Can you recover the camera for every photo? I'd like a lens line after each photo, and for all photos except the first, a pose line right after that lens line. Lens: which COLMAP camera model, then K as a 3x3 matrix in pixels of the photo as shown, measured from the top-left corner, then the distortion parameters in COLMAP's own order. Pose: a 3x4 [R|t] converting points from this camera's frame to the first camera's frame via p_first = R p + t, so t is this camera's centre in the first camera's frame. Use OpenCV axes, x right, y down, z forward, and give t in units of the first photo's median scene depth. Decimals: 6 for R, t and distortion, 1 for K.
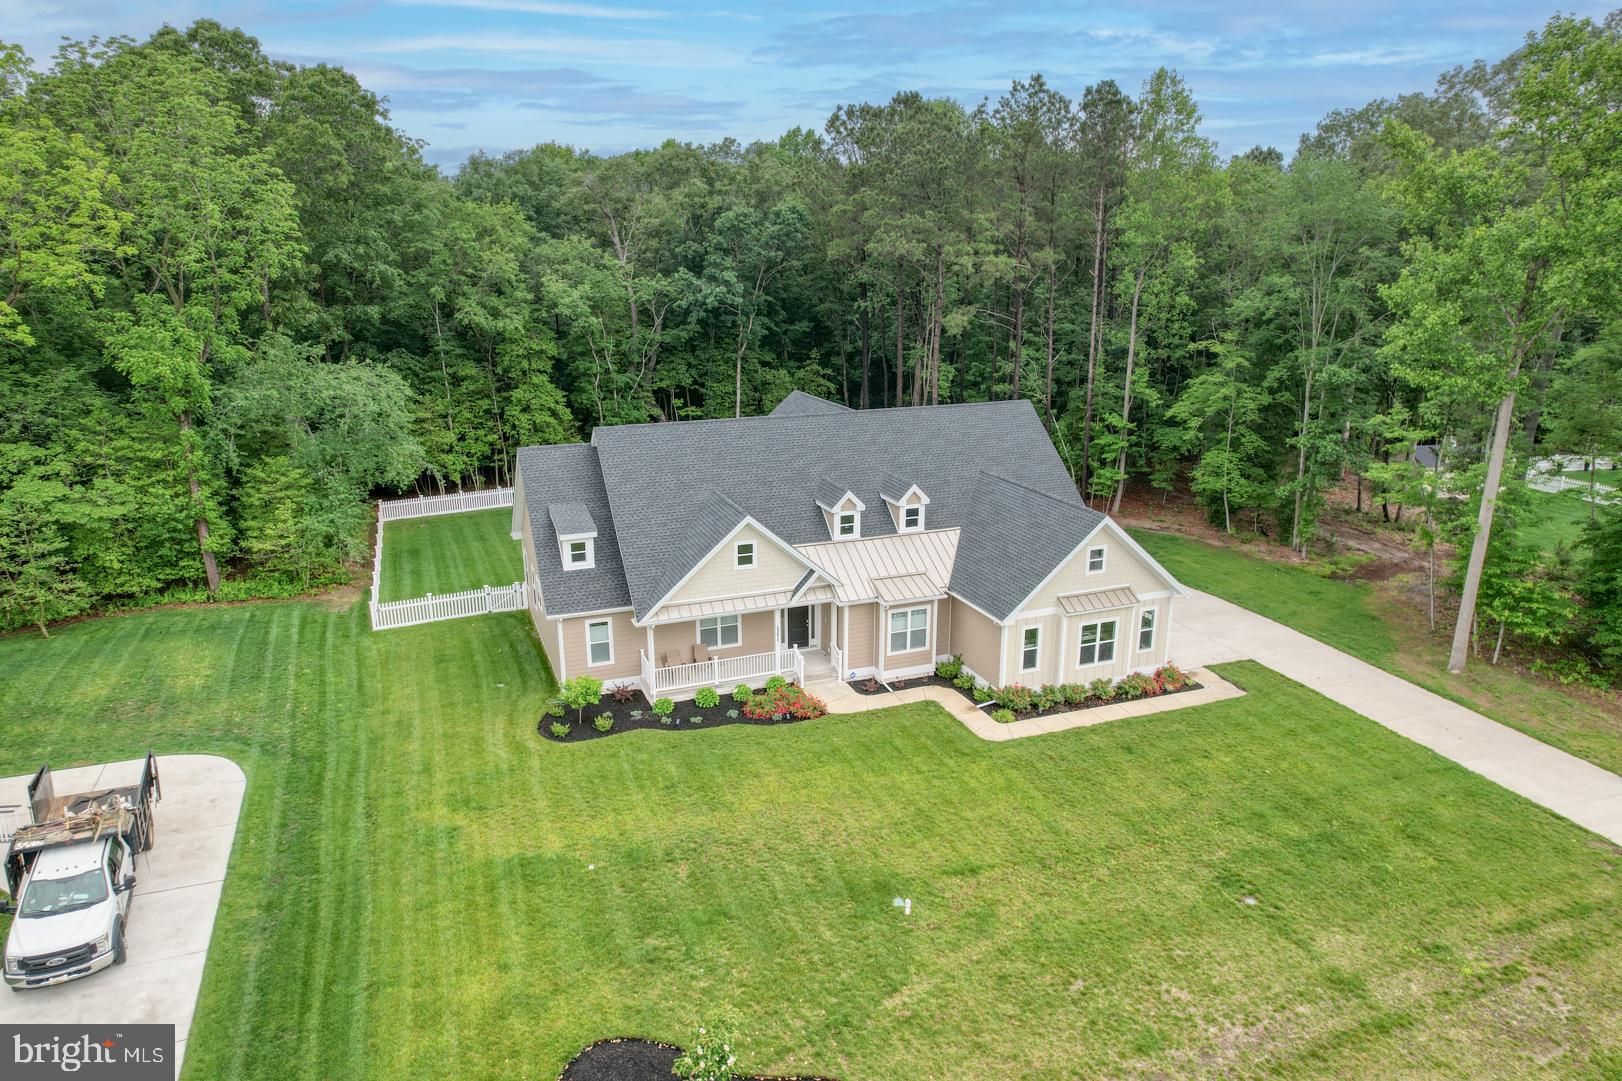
lens RADIAL K [[1037.6, 0, 806.9], [0, 1037.6, 553.6], [0, 0, 1]] dist [-0.079419, 0.065383]
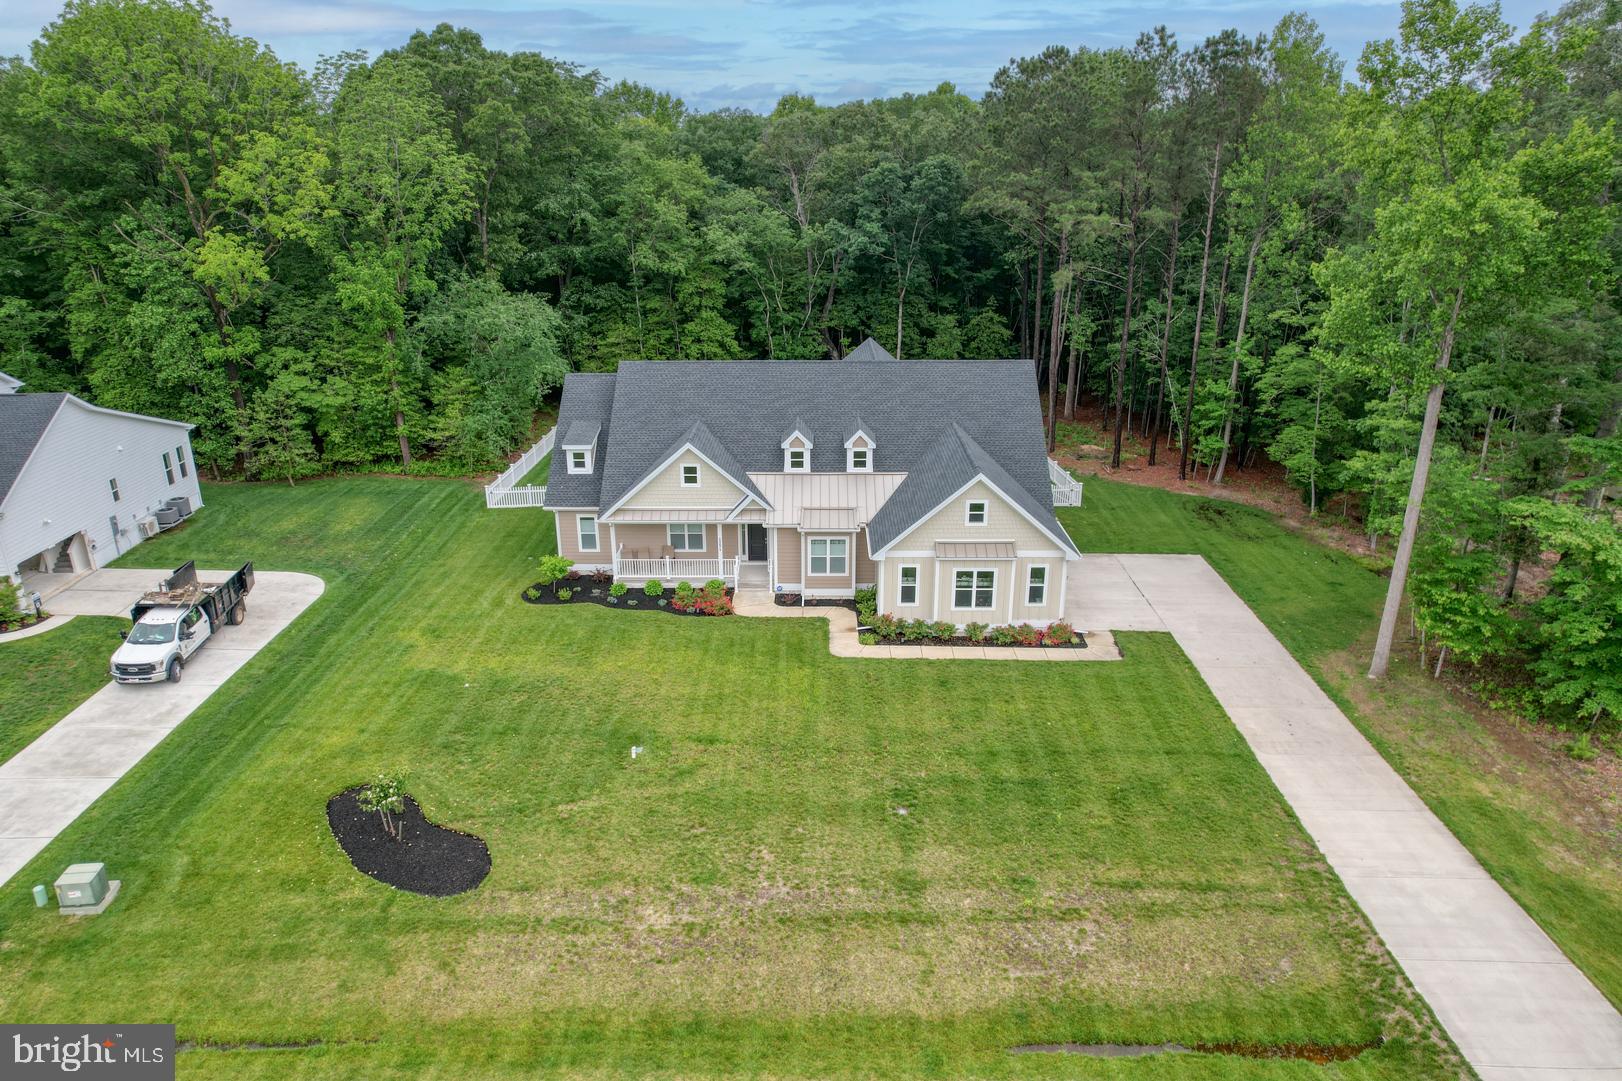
lens RADIAL K [[1037.6, 0, 805.3], [0, 1037.6, 552.9], [0, 0, 1]] dist [-0.079419, 0.065383]
pose [[0.926532, 0.128429, -0.353616, 0.489800], [-0.105122, 0.990868, 0.084434, -0.024363], [0.361231, -0.041058, 0.931572, -0.079321]]
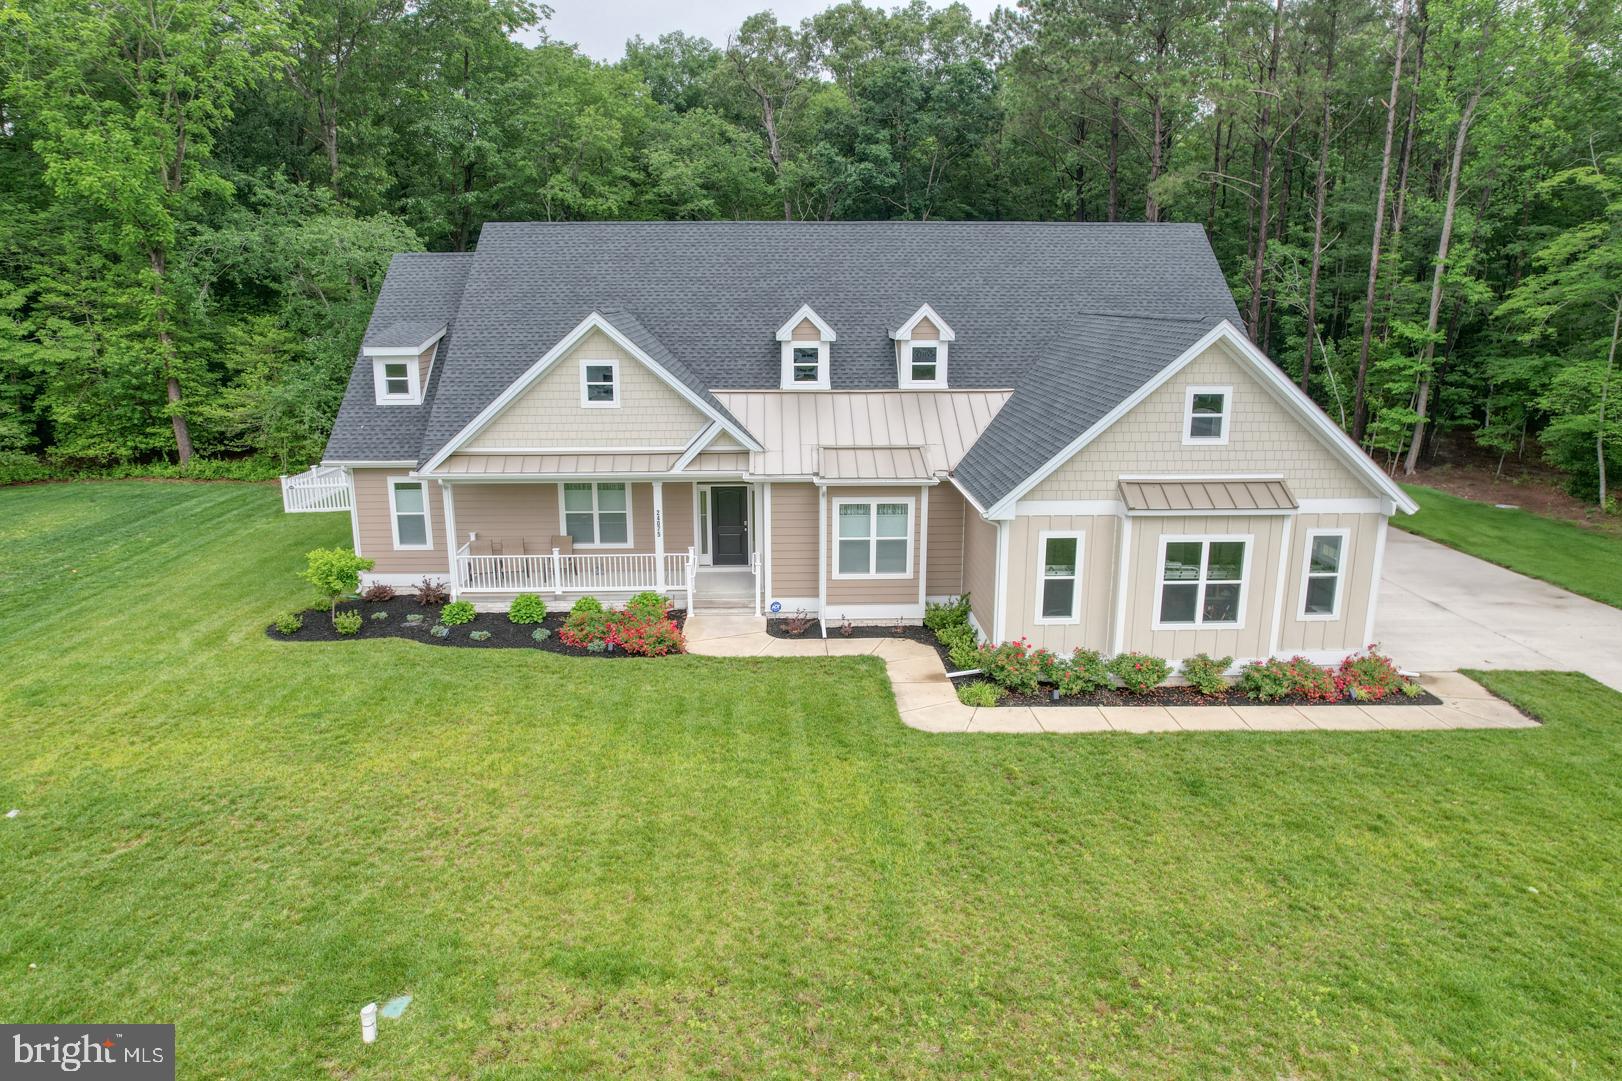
lens RADIAL K [[1037.6, 0, 808.1], [0, 1037.6, 554.4], [0, 0, 1]] dist [-0.079419, 0.065383]
pose [[0.943428, 0.083896, -0.320788, 0.255571], [-0.096215, 0.995101, -0.022714, 0.101461], [0.317311, 0.052294, 0.946879, 0.449968]]
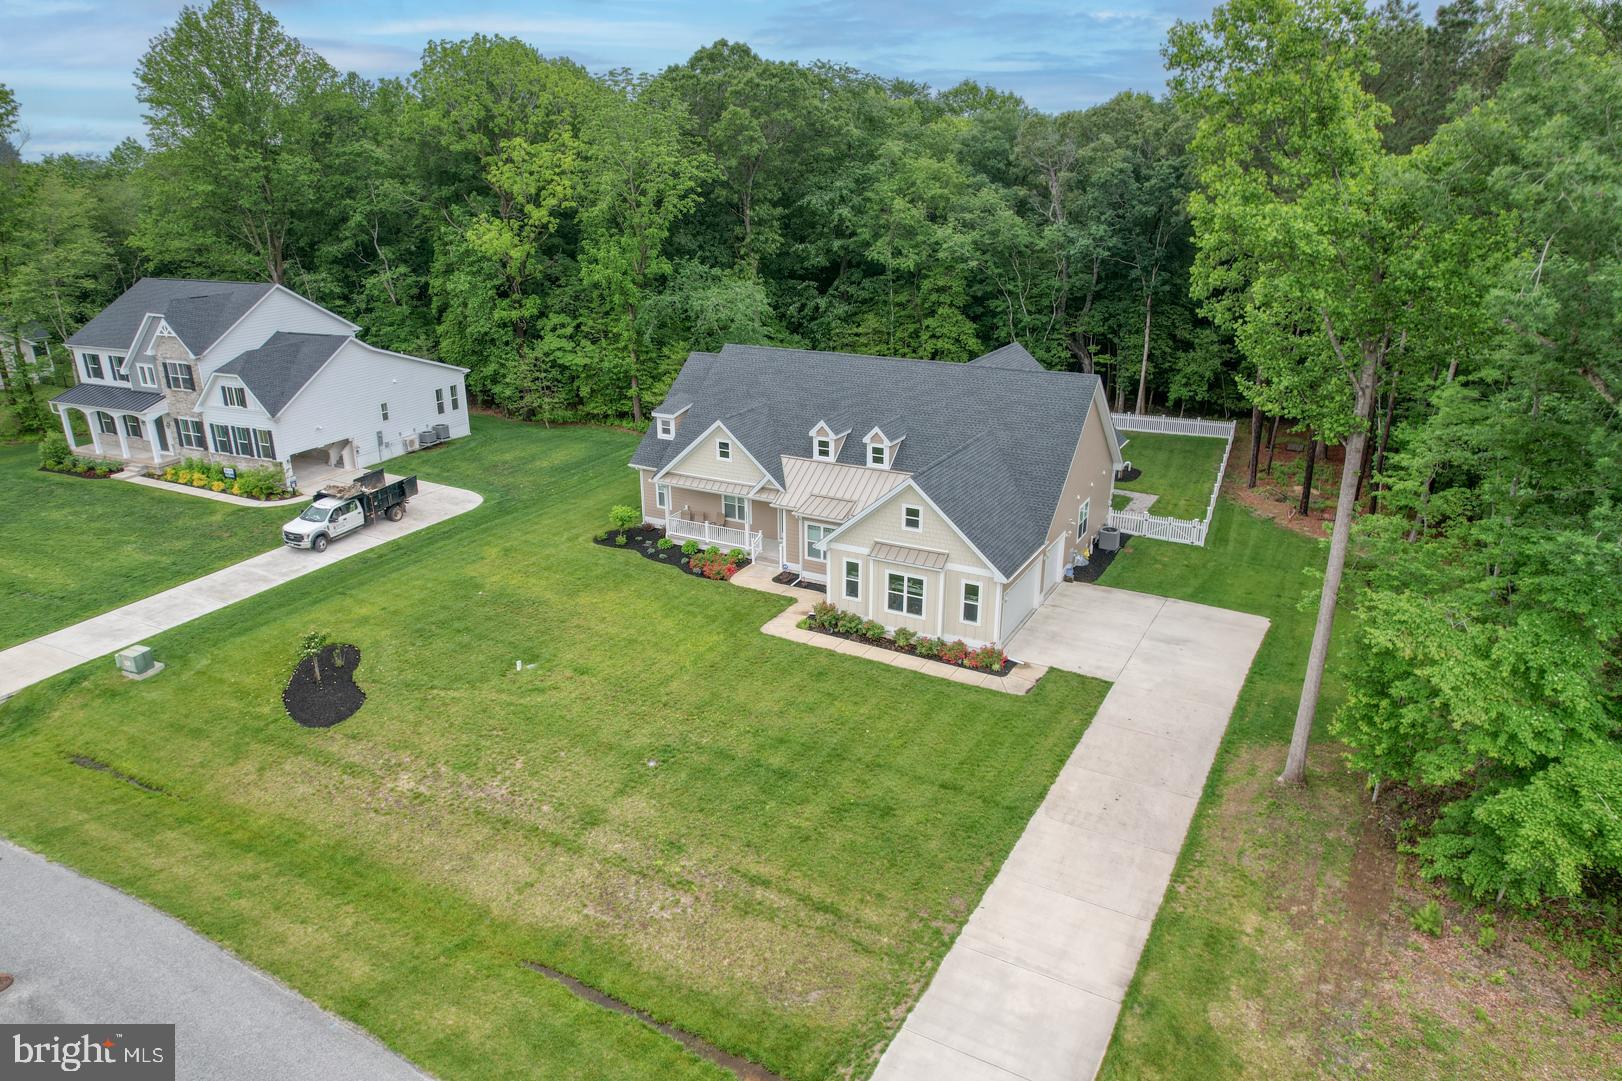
lens RADIAL K [[1037.6, 0, 801.9], [0, 1037.6, 549.0], [0, 0, 1]] dist [-0.079419, 0.065383]
pose [[0.635882, 0.262876, -0.725638, 0.971377], [-0.214100, 0.963387, 0.161388, -0.109246], [0.741495, 0.052736, 0.668882, 0.187977]]
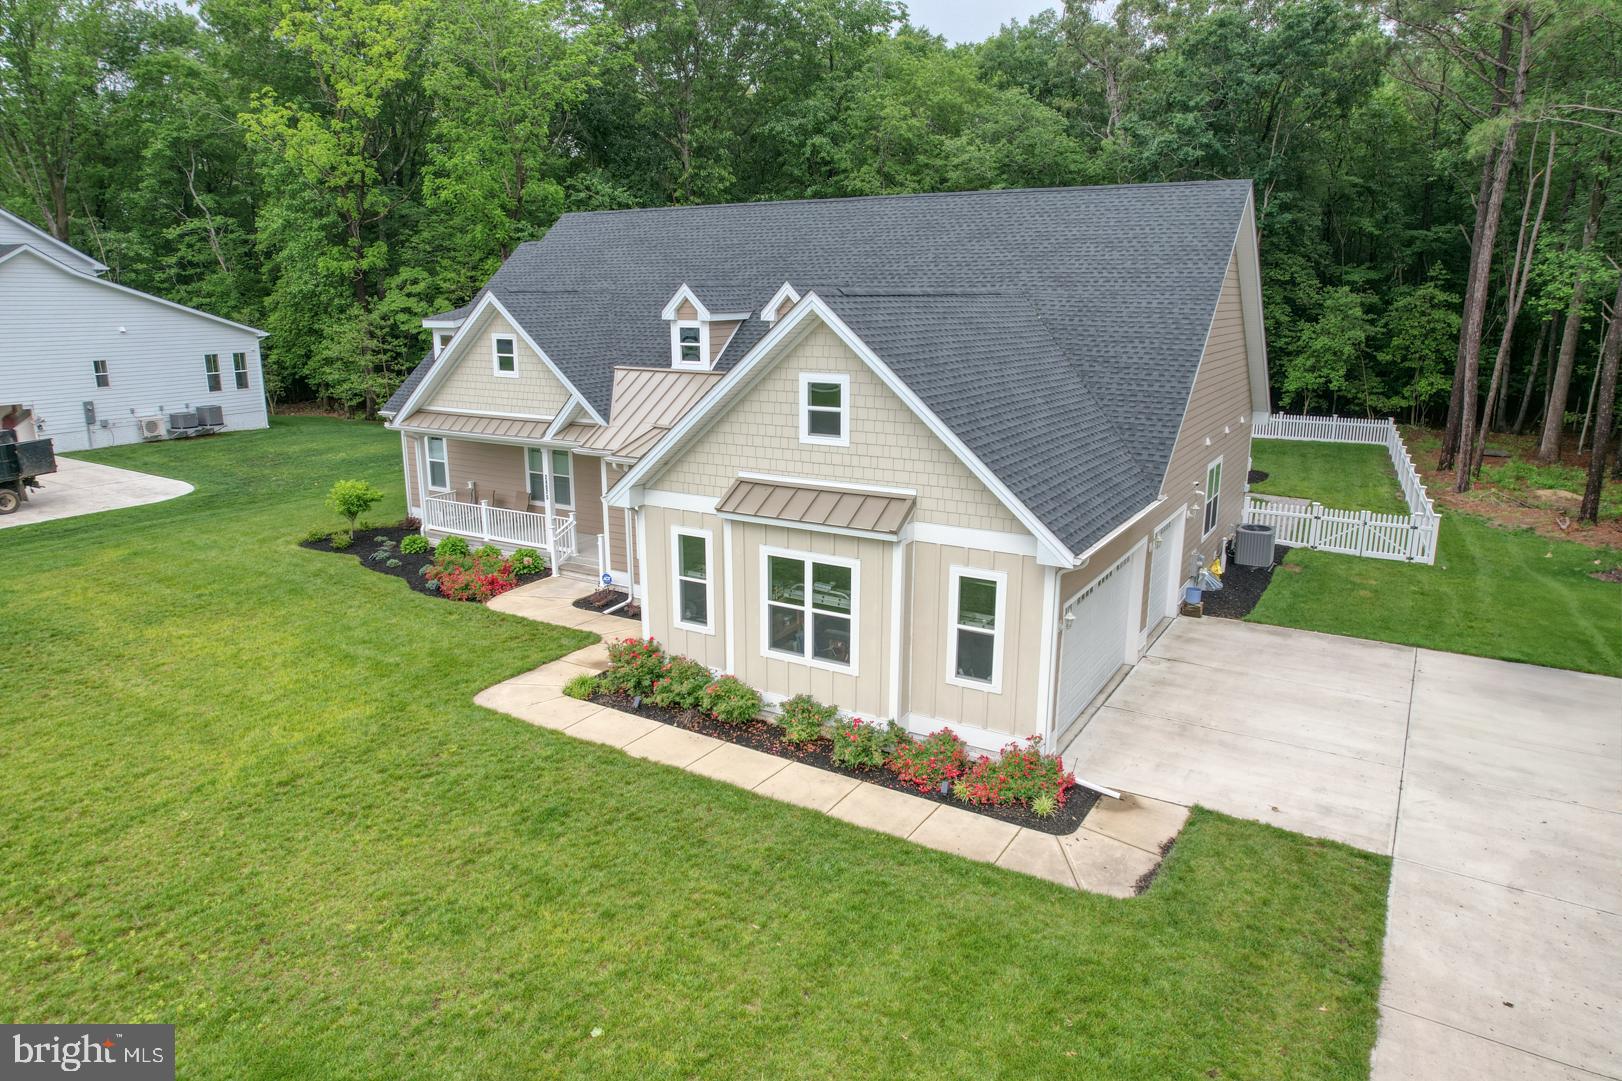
lens RADIAL K [[1037.6, 0, 804.8], [0, 1037.6, 547.2], [0, 0, 1]] dist [-0.079419, 0.065383]
pose [[0.610597, 0.194825, -0.767603, 0.592028], [-0.225583, 0.971901, 0.067235, 0.033055], [0.759133, 0.132104, 0.637389, 0.712327]]
